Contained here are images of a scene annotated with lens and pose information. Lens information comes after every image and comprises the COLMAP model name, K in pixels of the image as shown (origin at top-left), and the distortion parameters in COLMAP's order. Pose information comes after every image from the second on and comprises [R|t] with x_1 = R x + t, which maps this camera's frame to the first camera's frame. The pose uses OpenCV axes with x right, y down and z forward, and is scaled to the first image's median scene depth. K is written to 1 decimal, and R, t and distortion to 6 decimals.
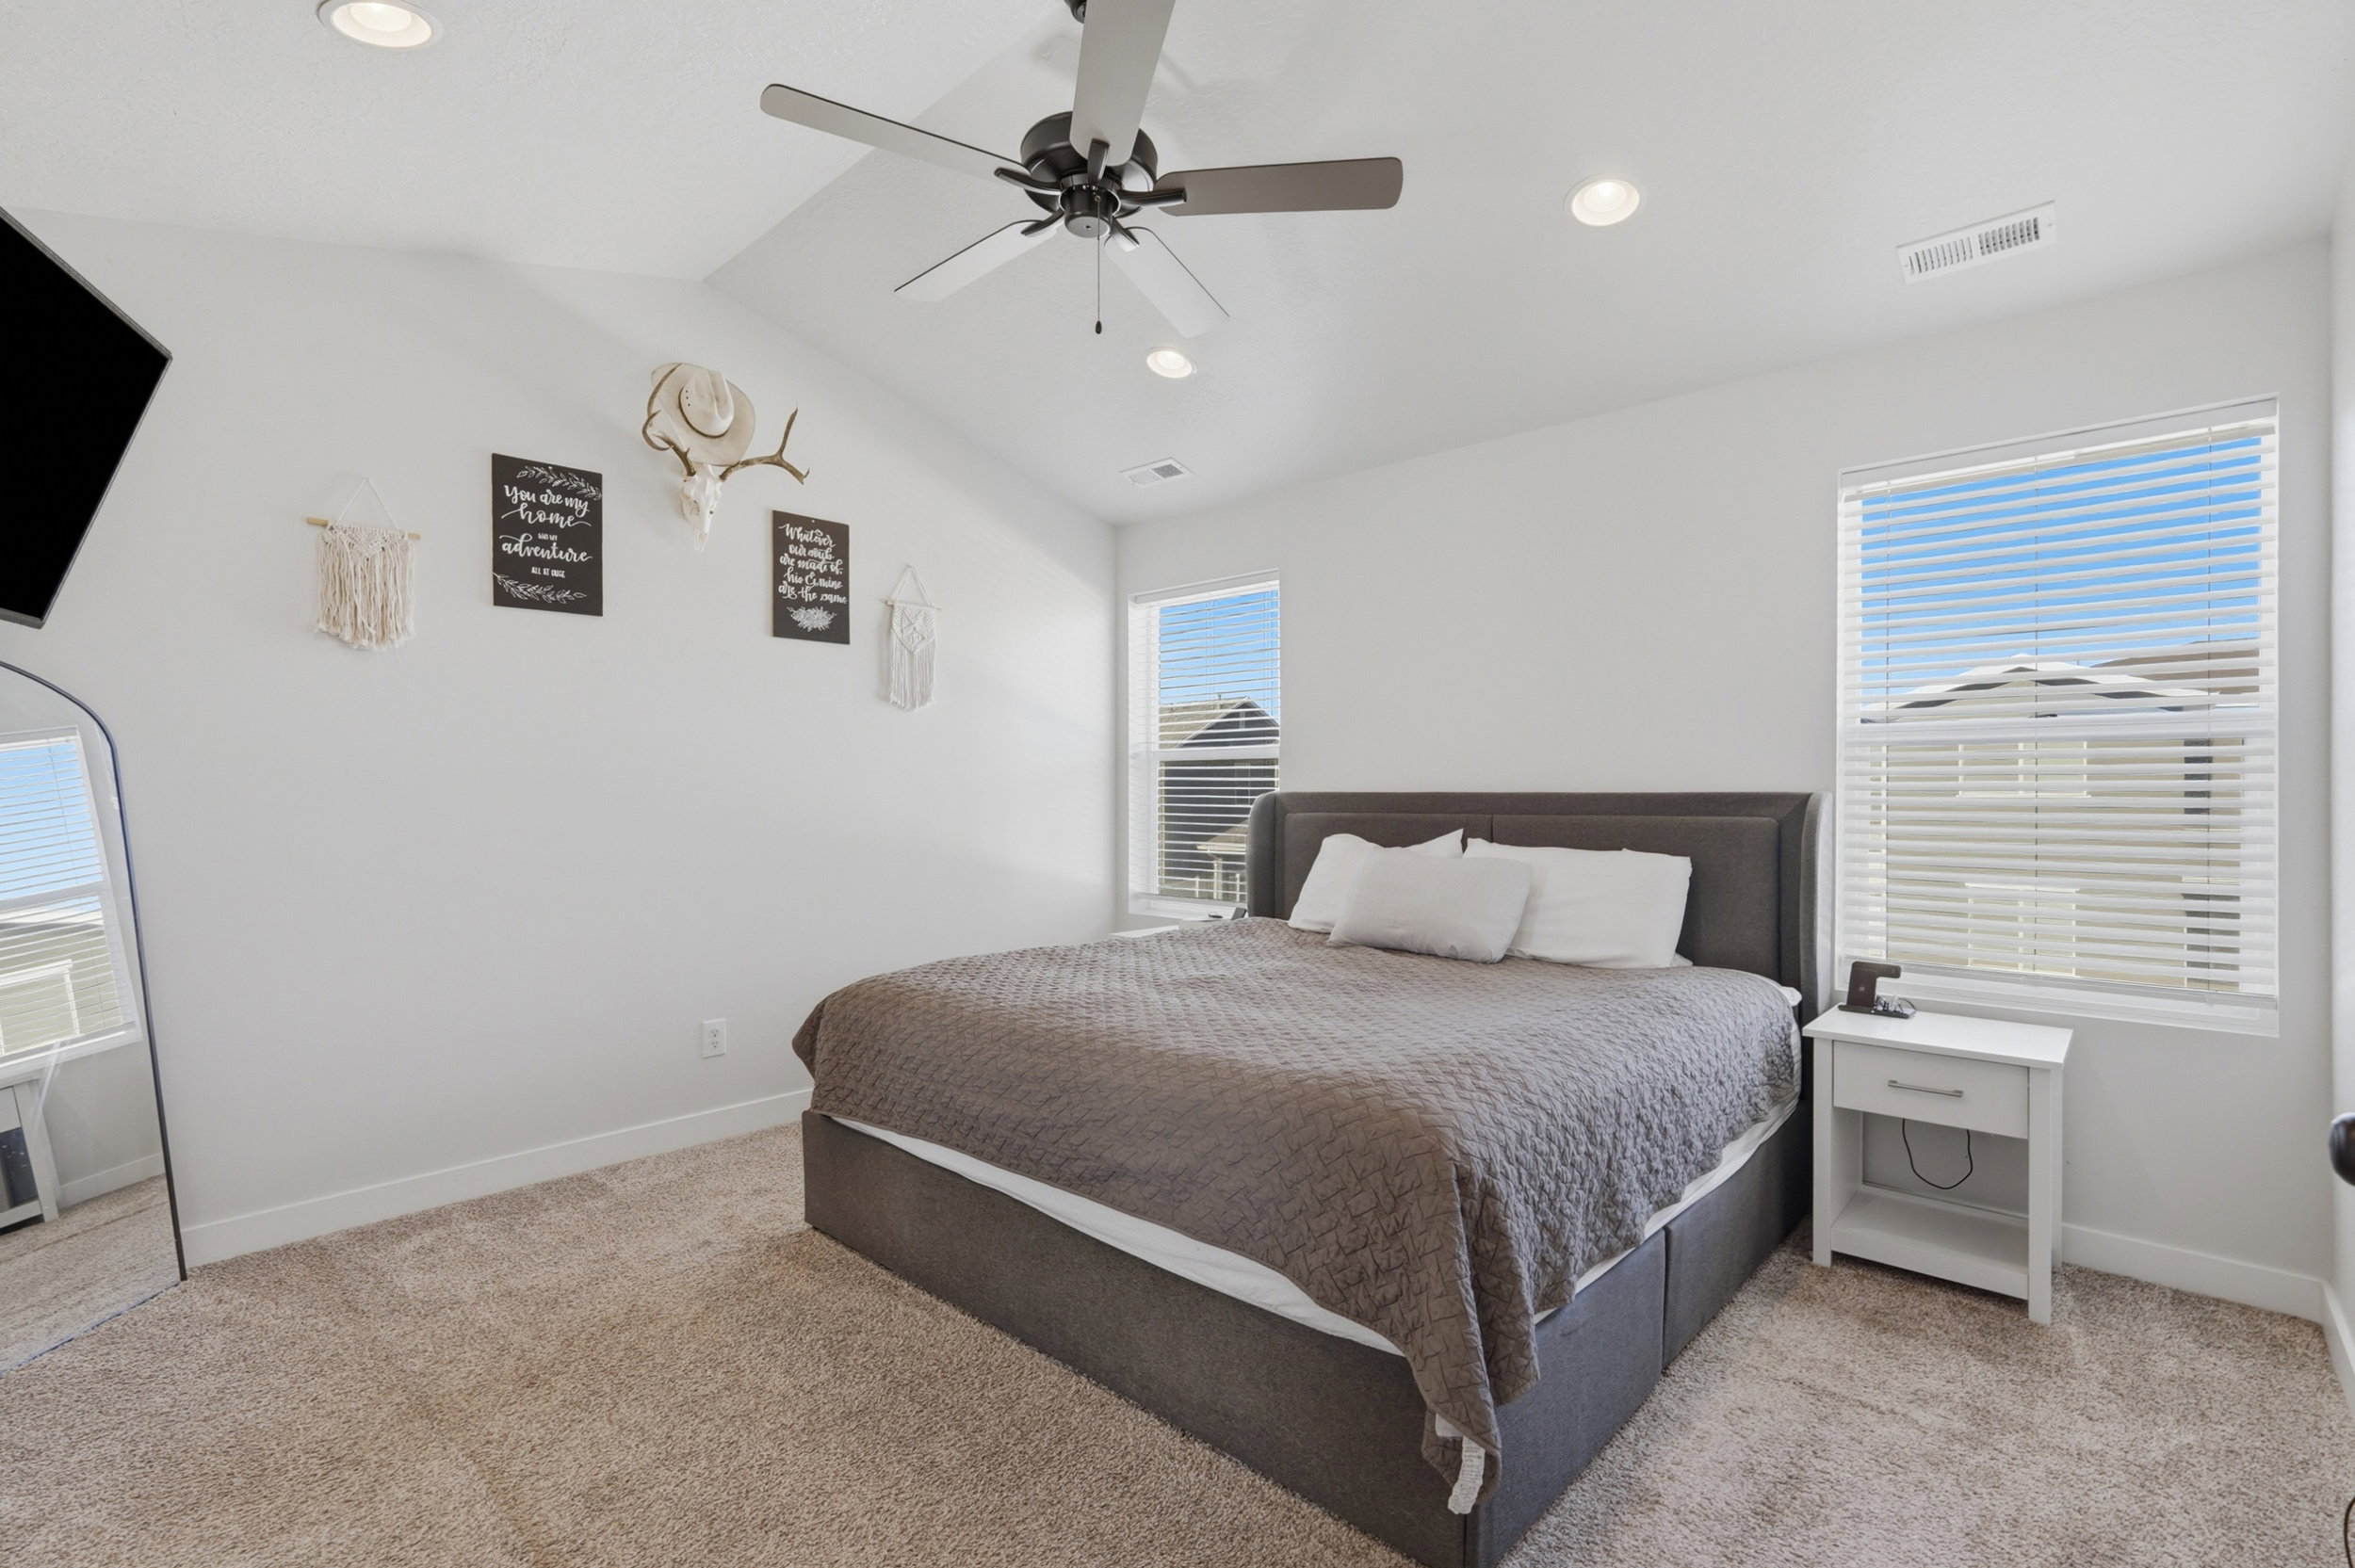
lens RADIAL K [[1038.0, 0, 1178.7], [0, 1038.0, 774.7], [0, 0, 1]] dist [-0.009840, 0.000643]
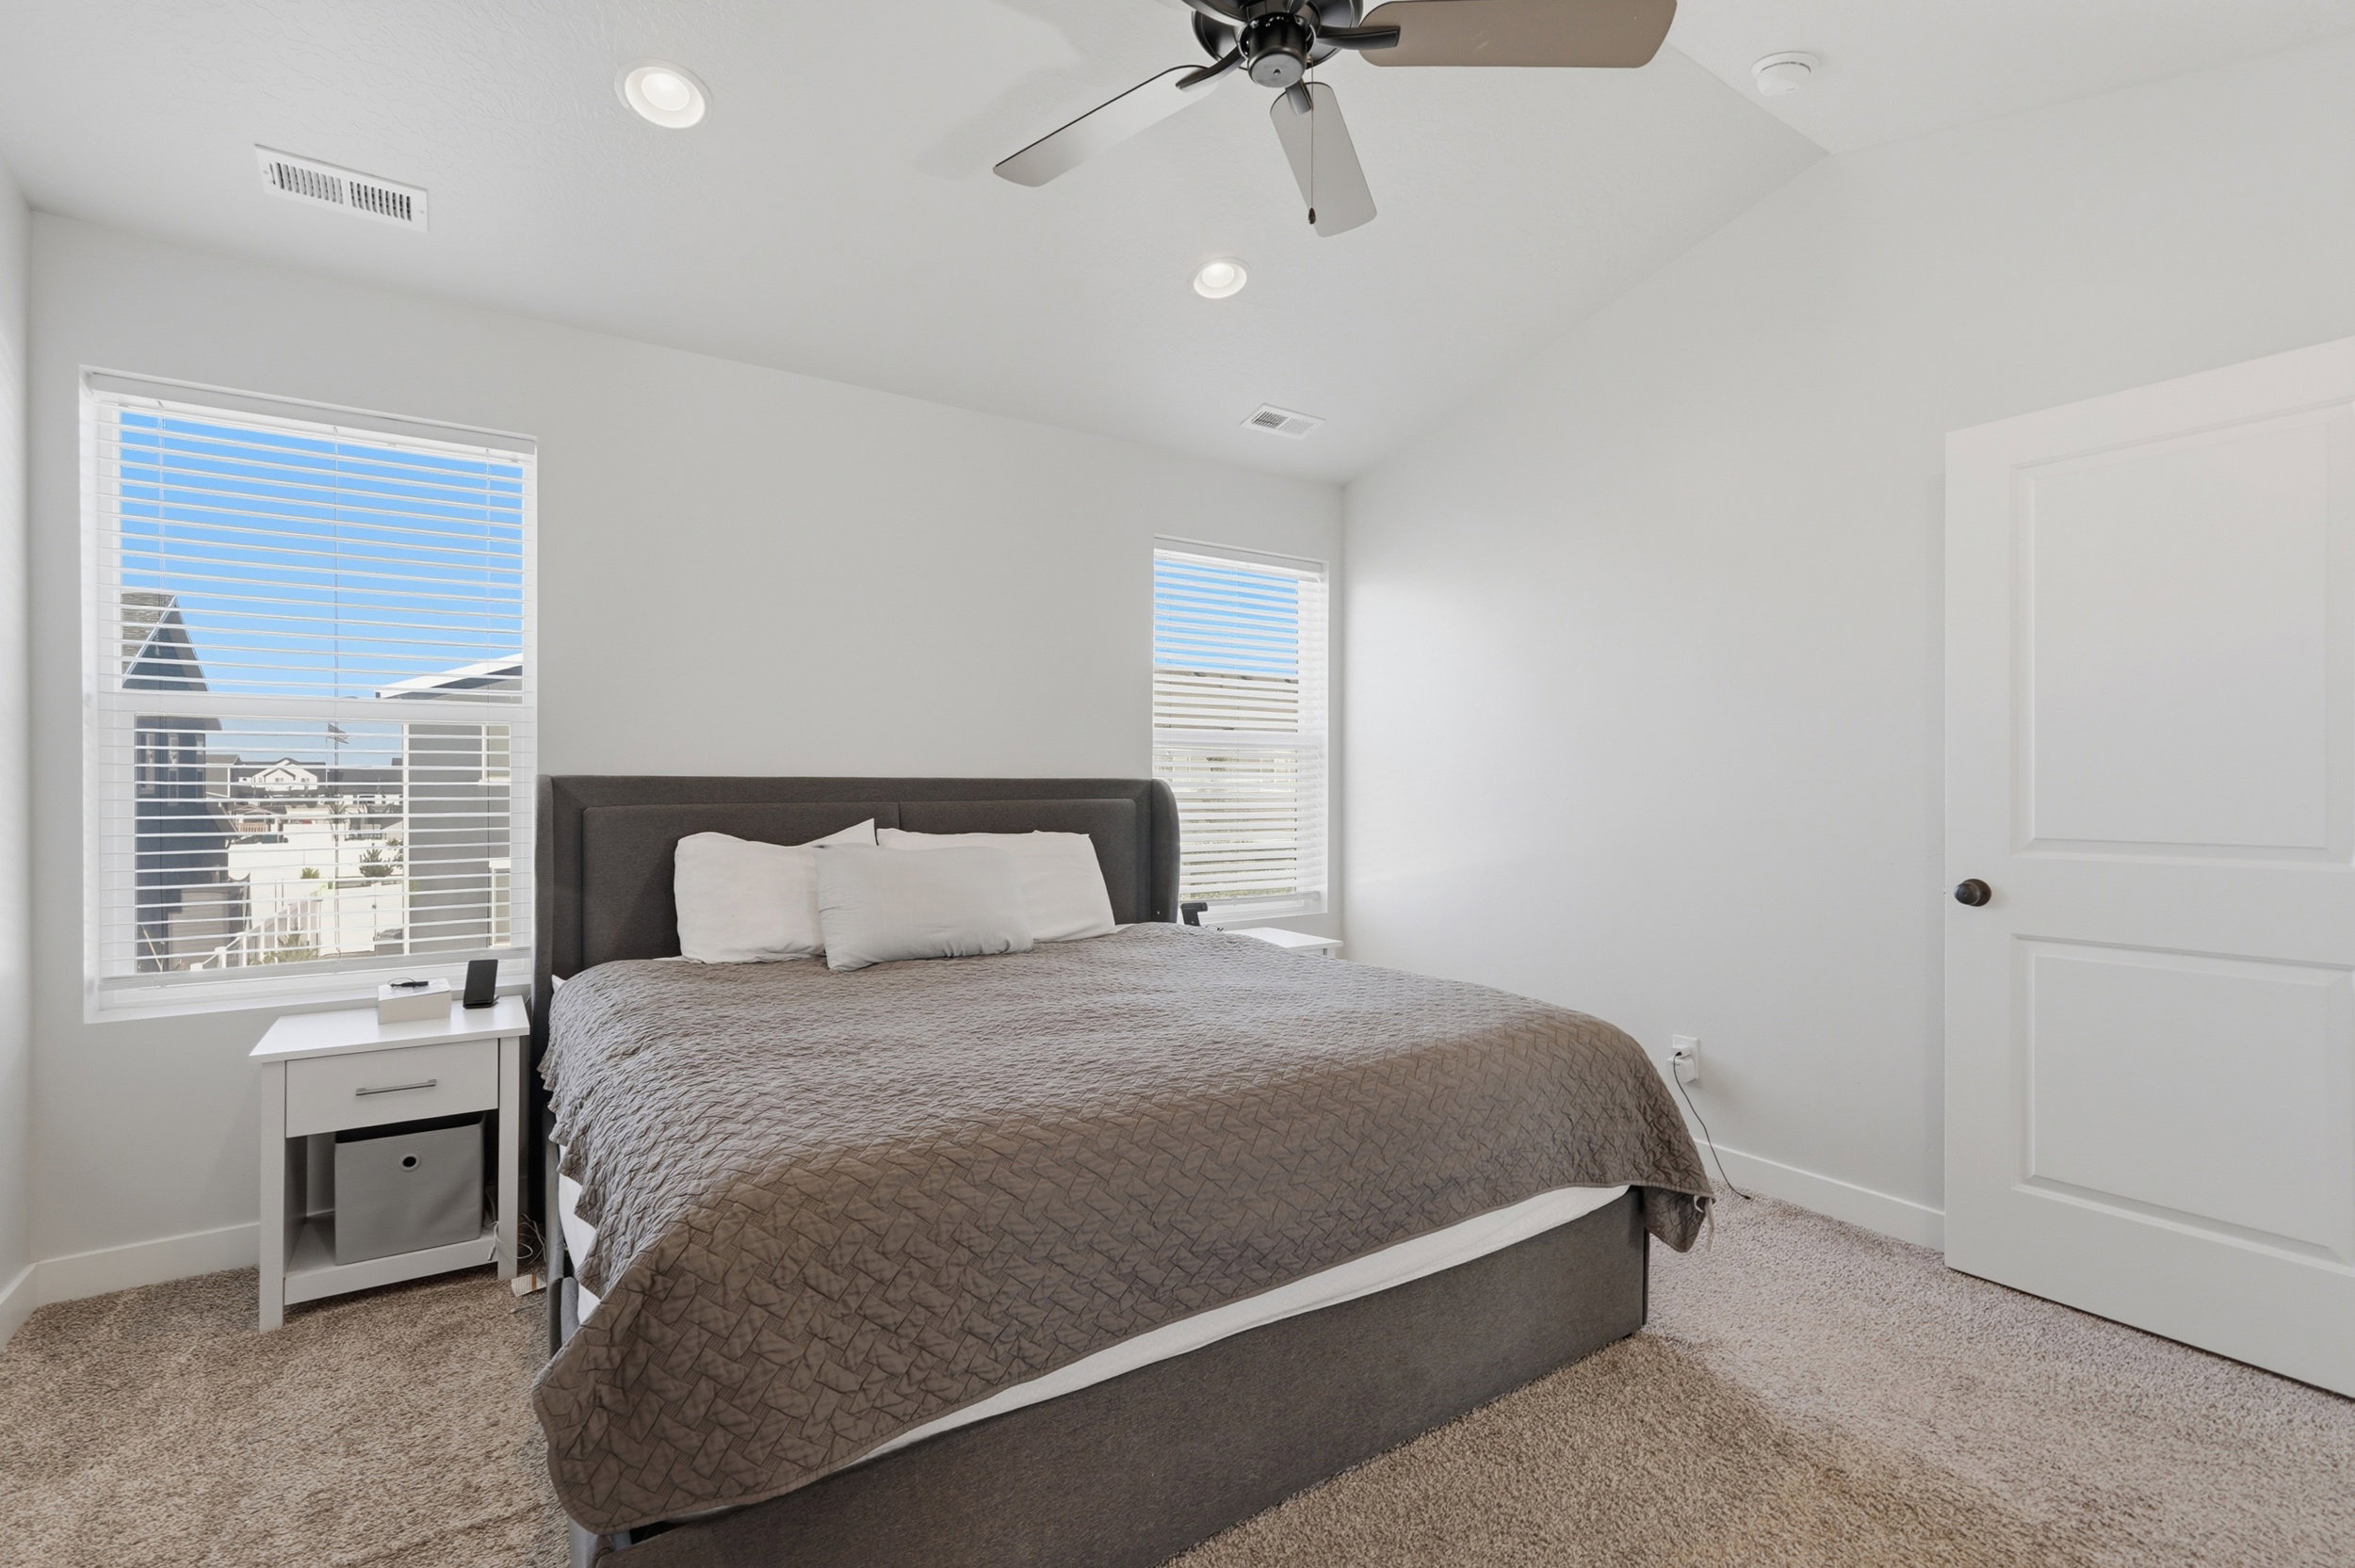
lens RADIAL K [[1070.8, 0, 1176.5], [0, 1070.8, 795.9], [0, 0, 1]] dist [0.025320, 0.000340]
pose [[0.243388, -0.015836, 0.969800, -0.536117], [-0.018165, 0.999617, 0.020881, 0.008787], [-0.969759, -0.022698, 0.243007, 0.513942]]
